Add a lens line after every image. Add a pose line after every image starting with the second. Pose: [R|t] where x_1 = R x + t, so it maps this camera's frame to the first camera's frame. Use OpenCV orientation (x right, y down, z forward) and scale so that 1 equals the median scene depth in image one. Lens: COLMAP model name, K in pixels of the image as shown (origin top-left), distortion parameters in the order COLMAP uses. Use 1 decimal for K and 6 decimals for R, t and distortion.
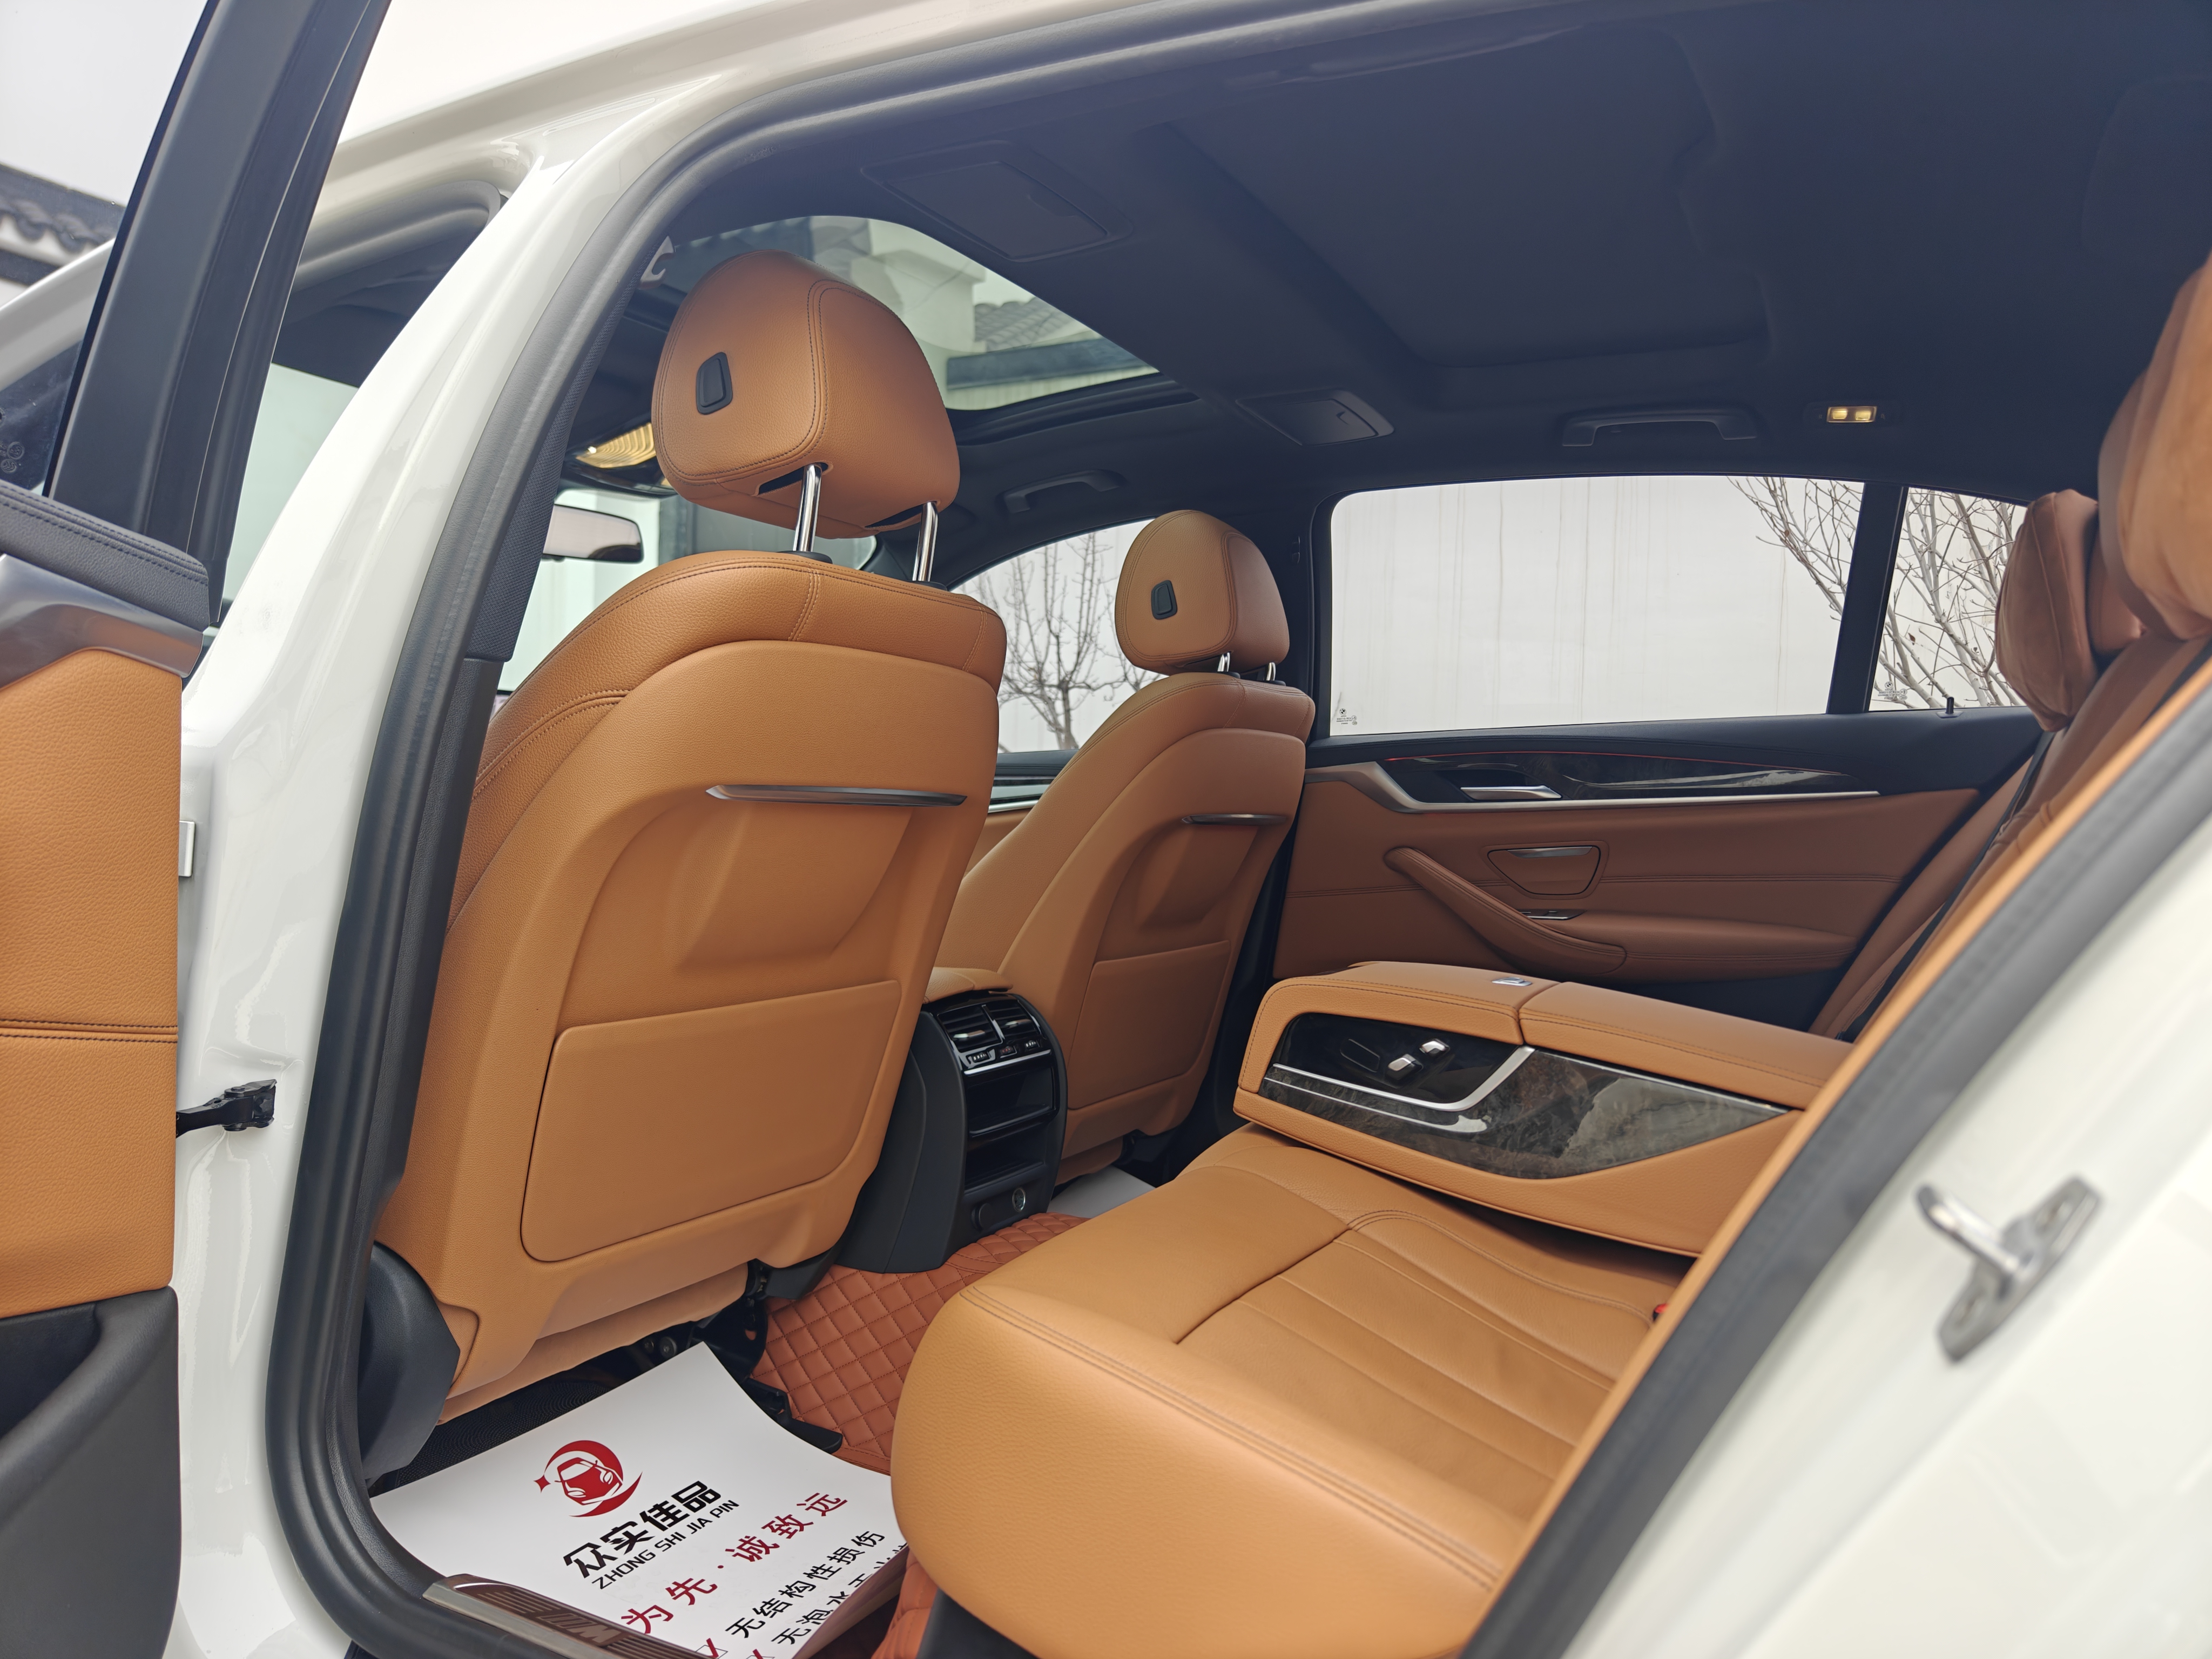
lens RADIAL K [[1545.6, 0, 1089.1], [0, 1545.6, 826.7], [0, 0, 1]] dist [-0.026066, -0.001806]
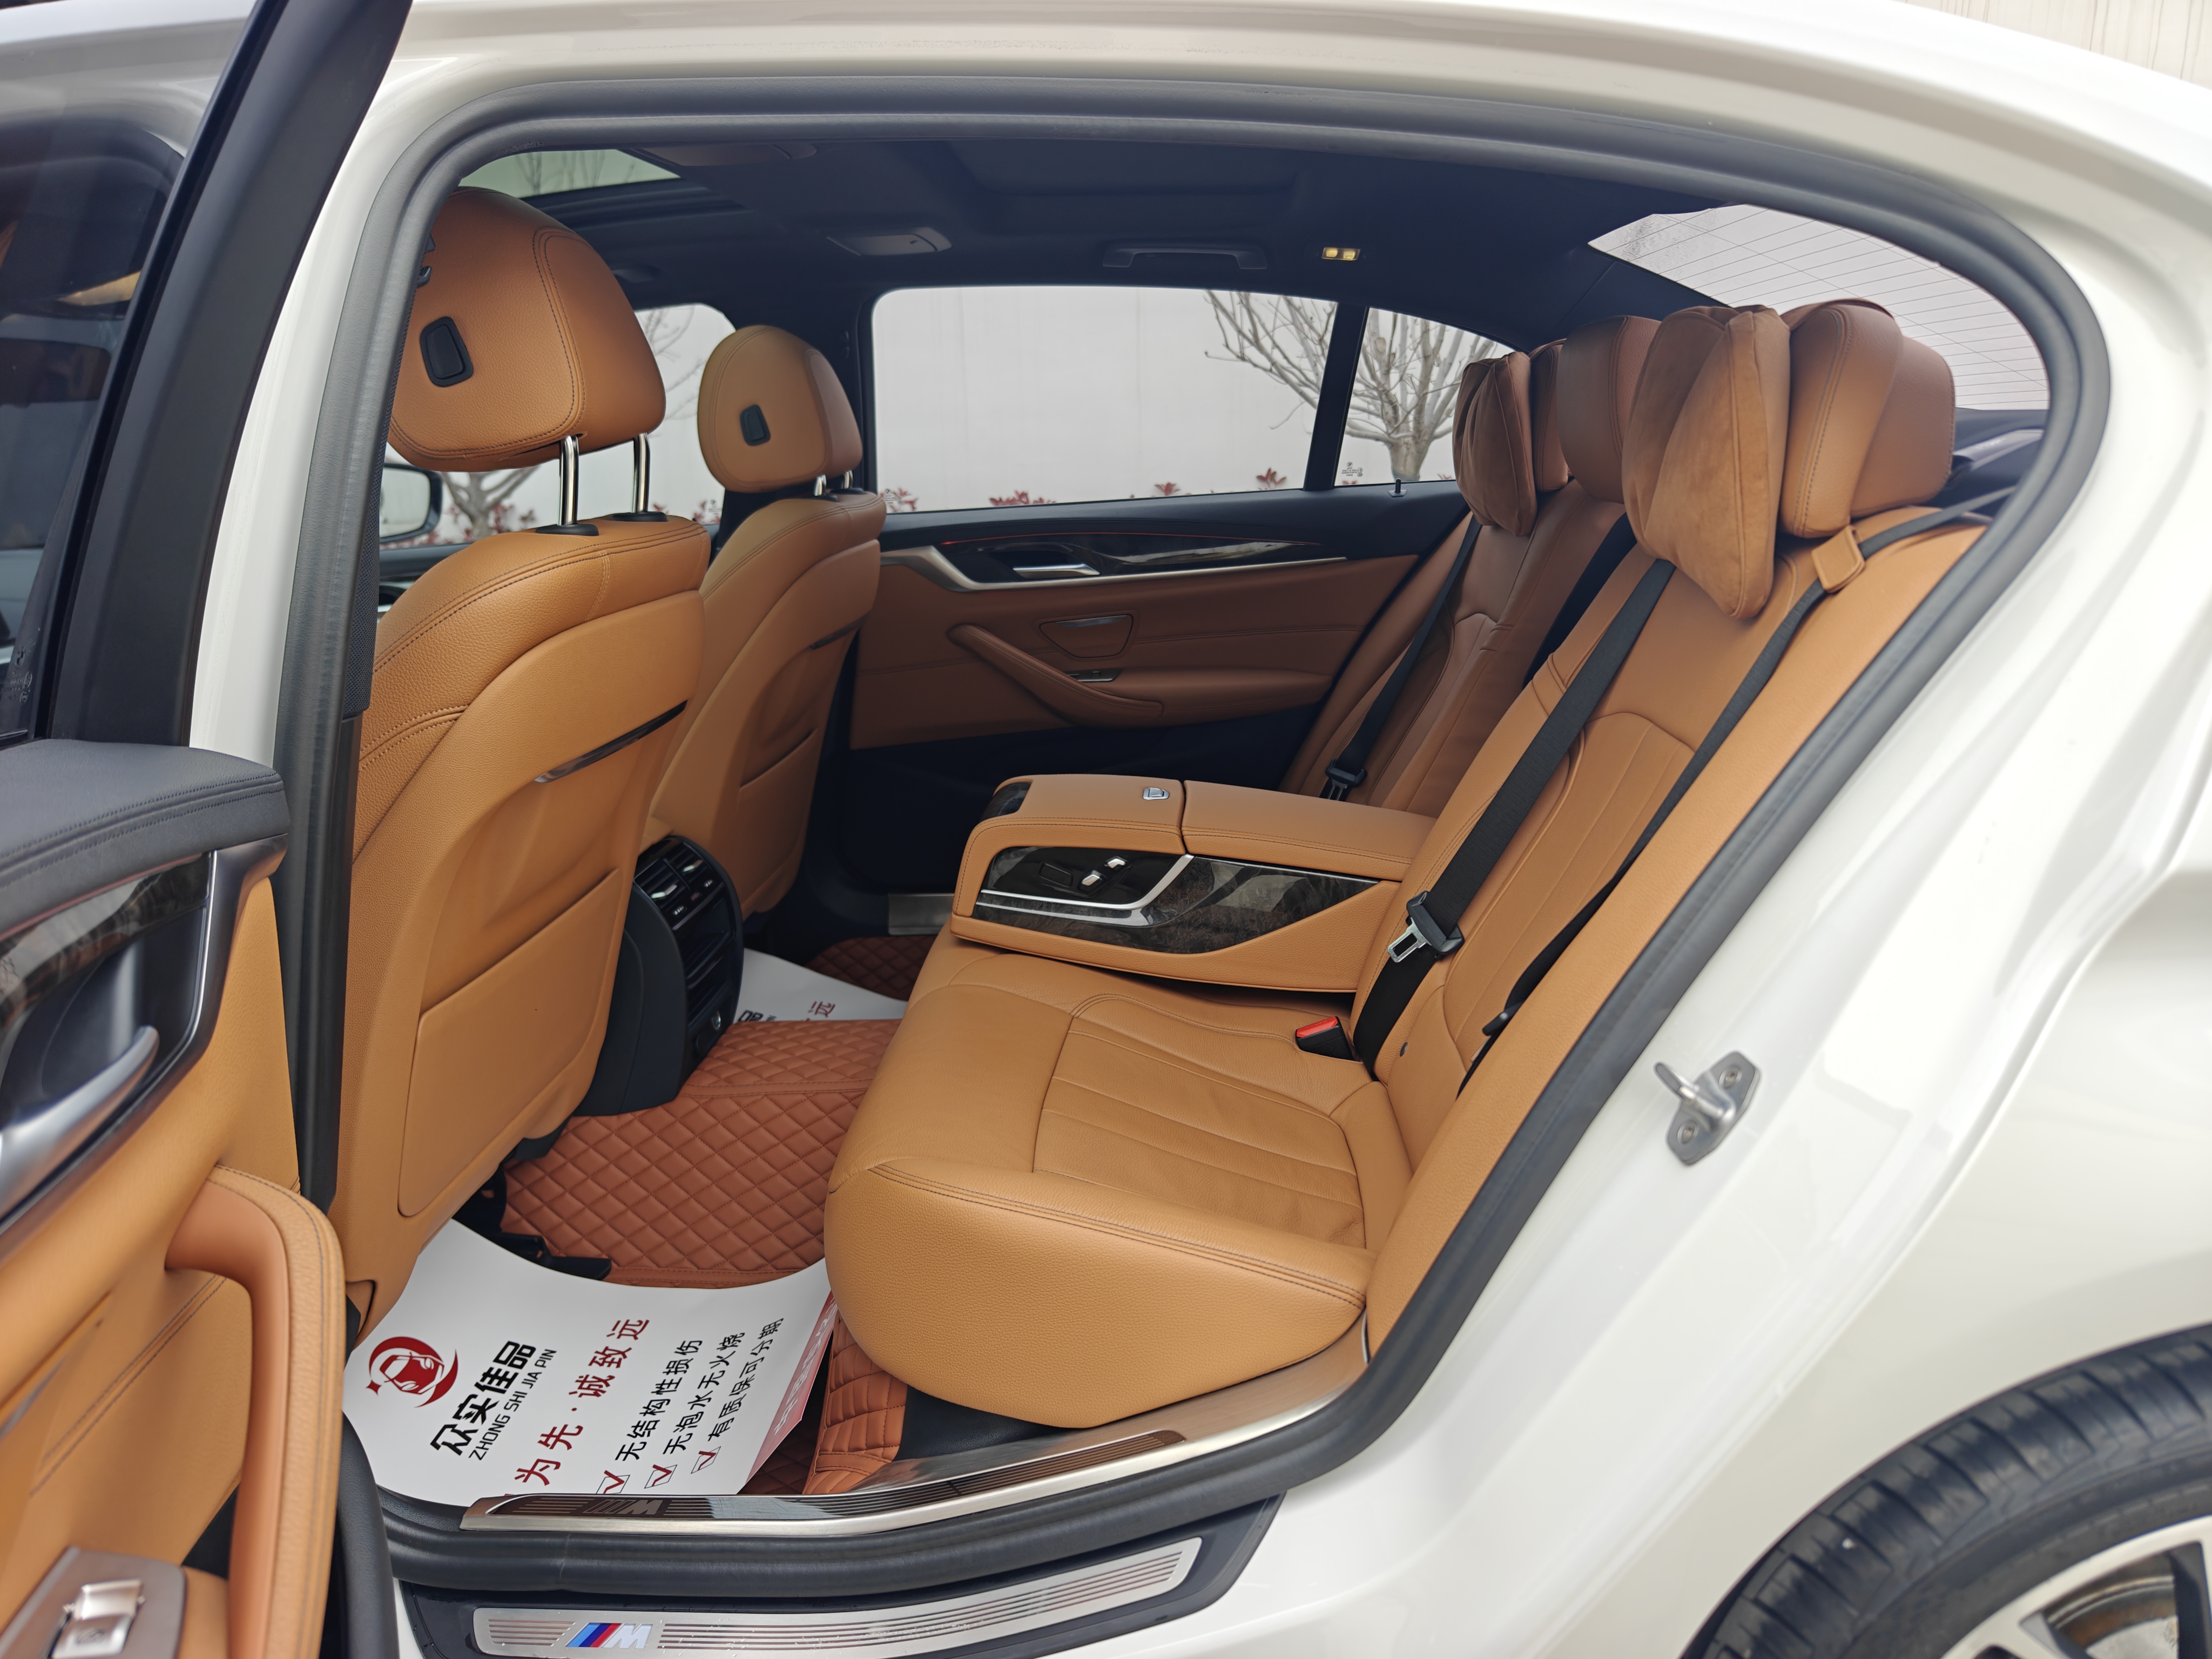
lens RADIAL K [[1549.8, 0, 1154.6], [0, 1549.8, 818.2], [0, 0, 1]] dist [0.018134, -0.094405]
pose [[0.894780, -0.146887, 0.421656, -0.257424], [0.043040, 0.968317, 0.245986, -0.188761], [-0.444429, -0.201955, 0.872753, -0.091258]]
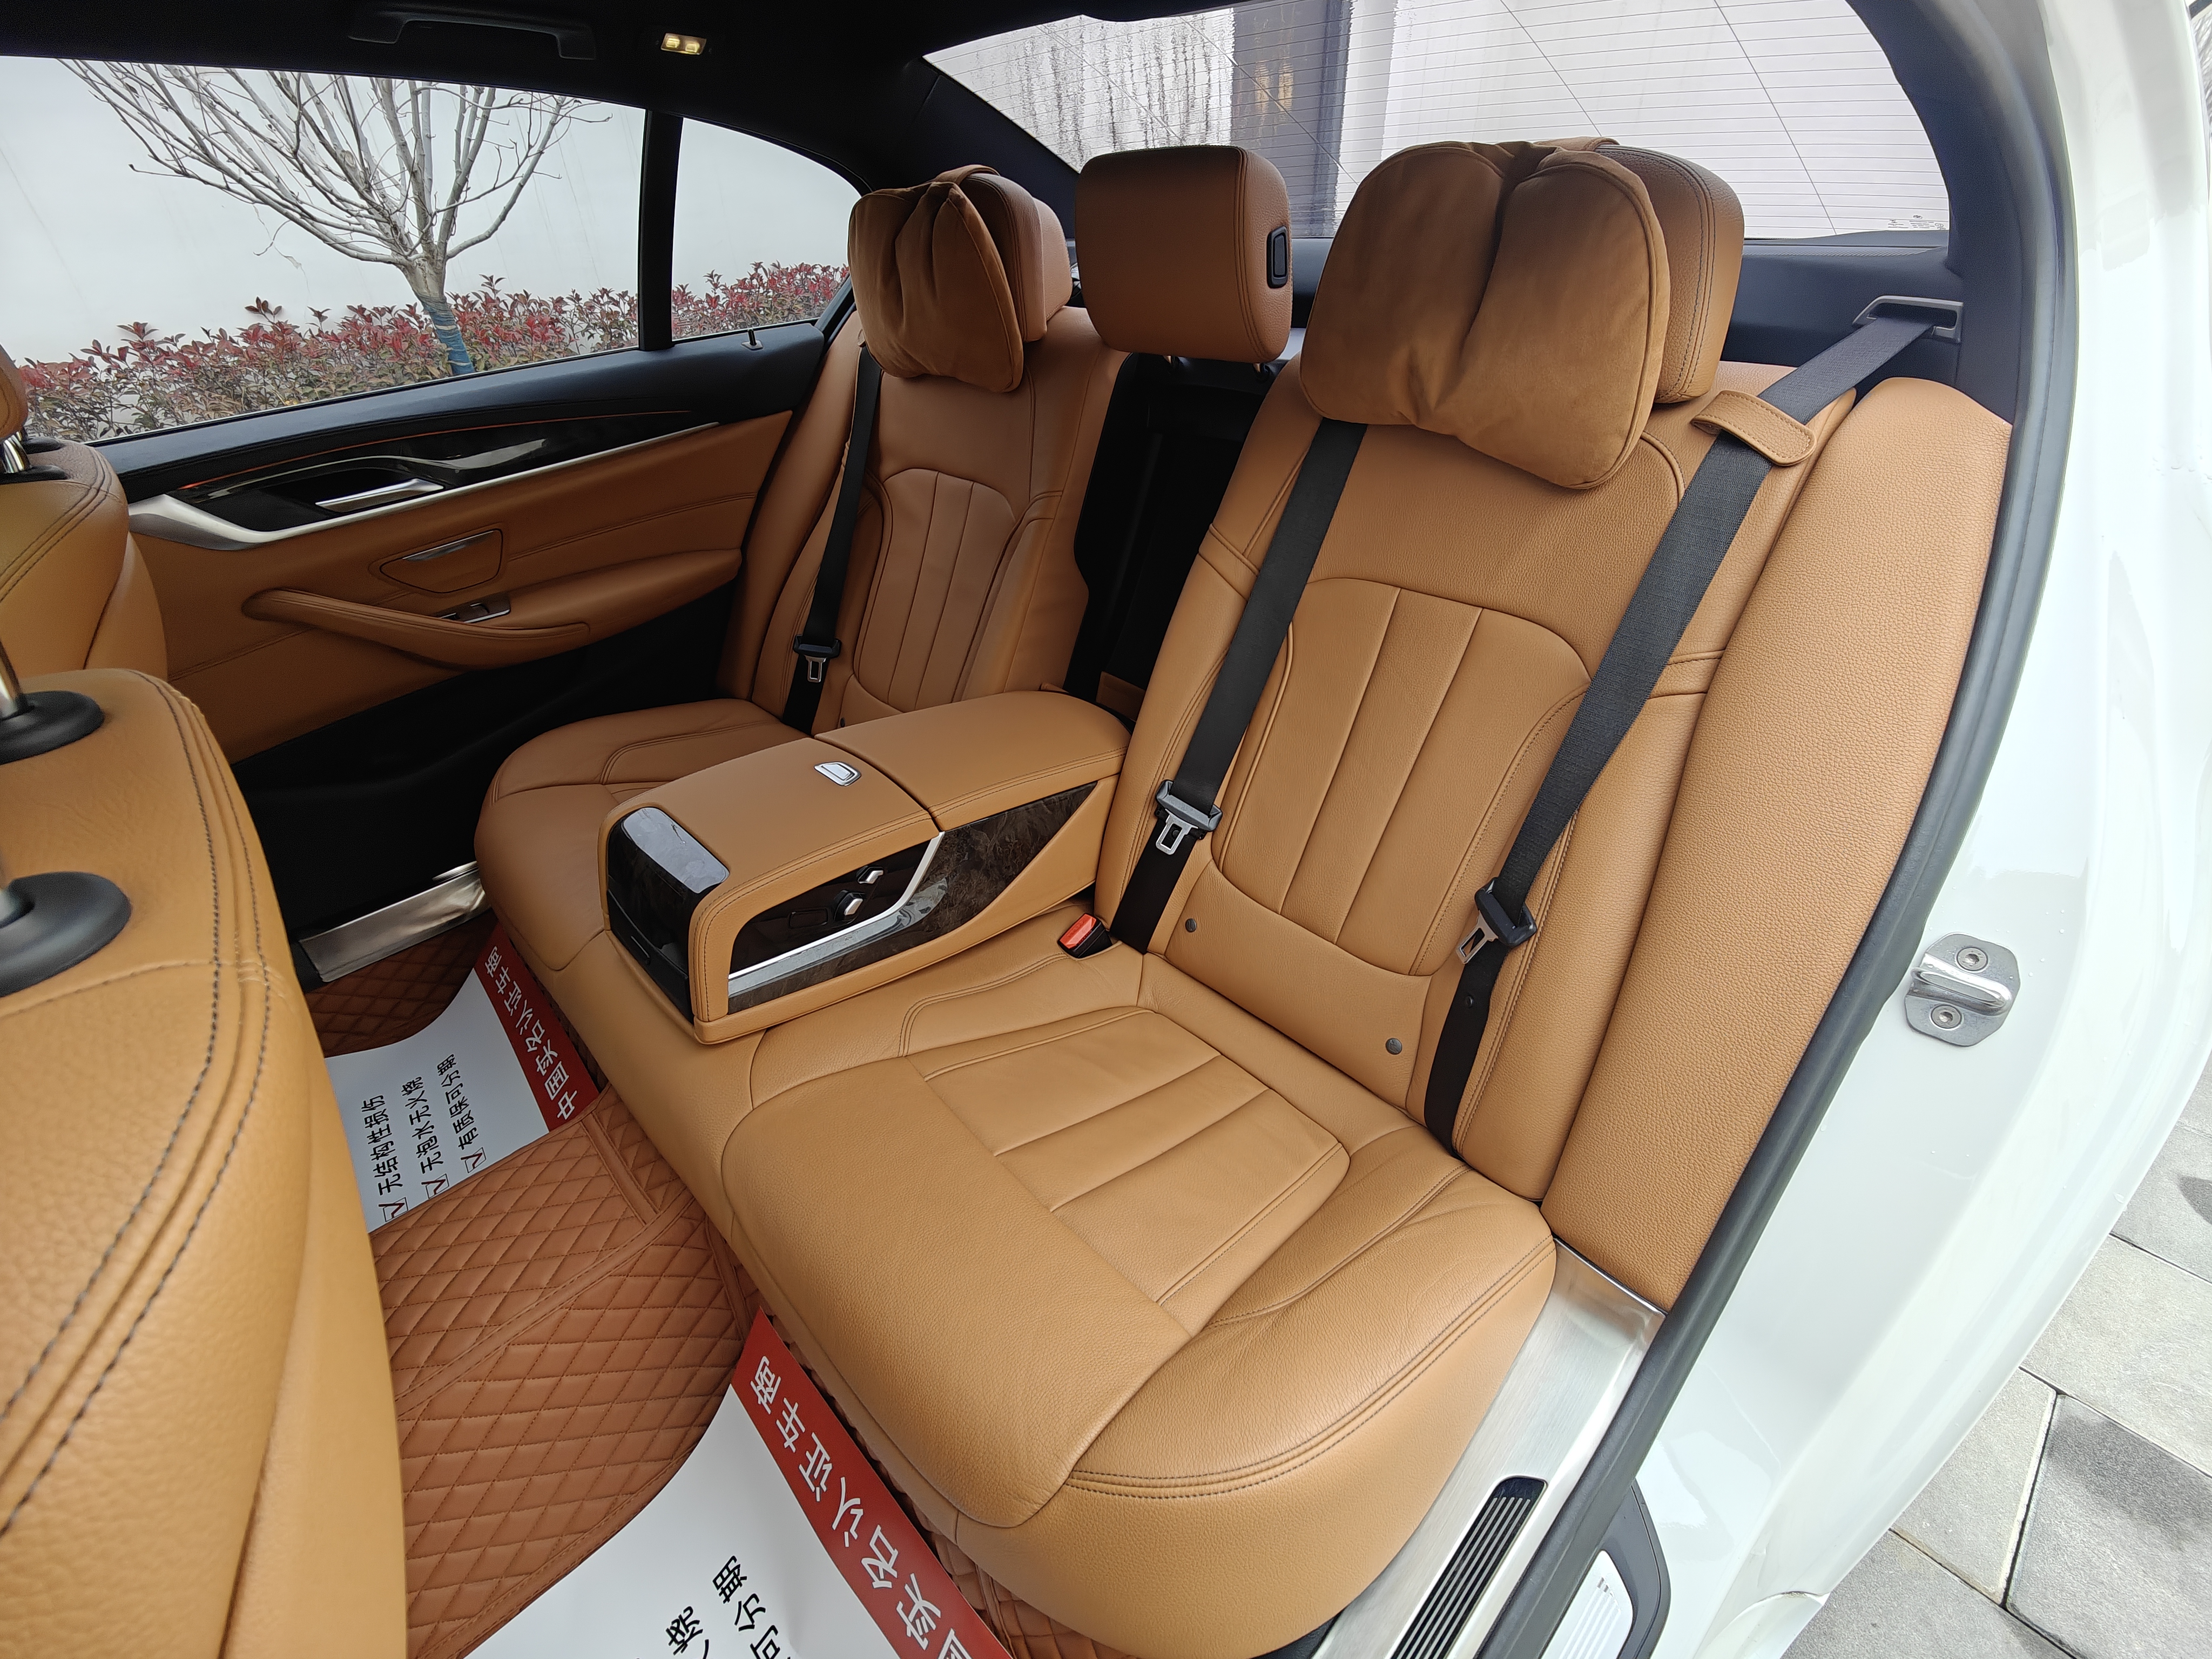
lens RADIAL K [[961.4, 0, 1106.0], [0, 961.4, 829.5], [0, 0, 1]] dist [-0.026097, -0.000015]
pose [[0.267315, -0.553658, 0.788673, -0.225093], [0.029556, 0.822783, 0.567586, -0.242071], [-0.963156, -0.128414, 0.236306, 0.687097]]
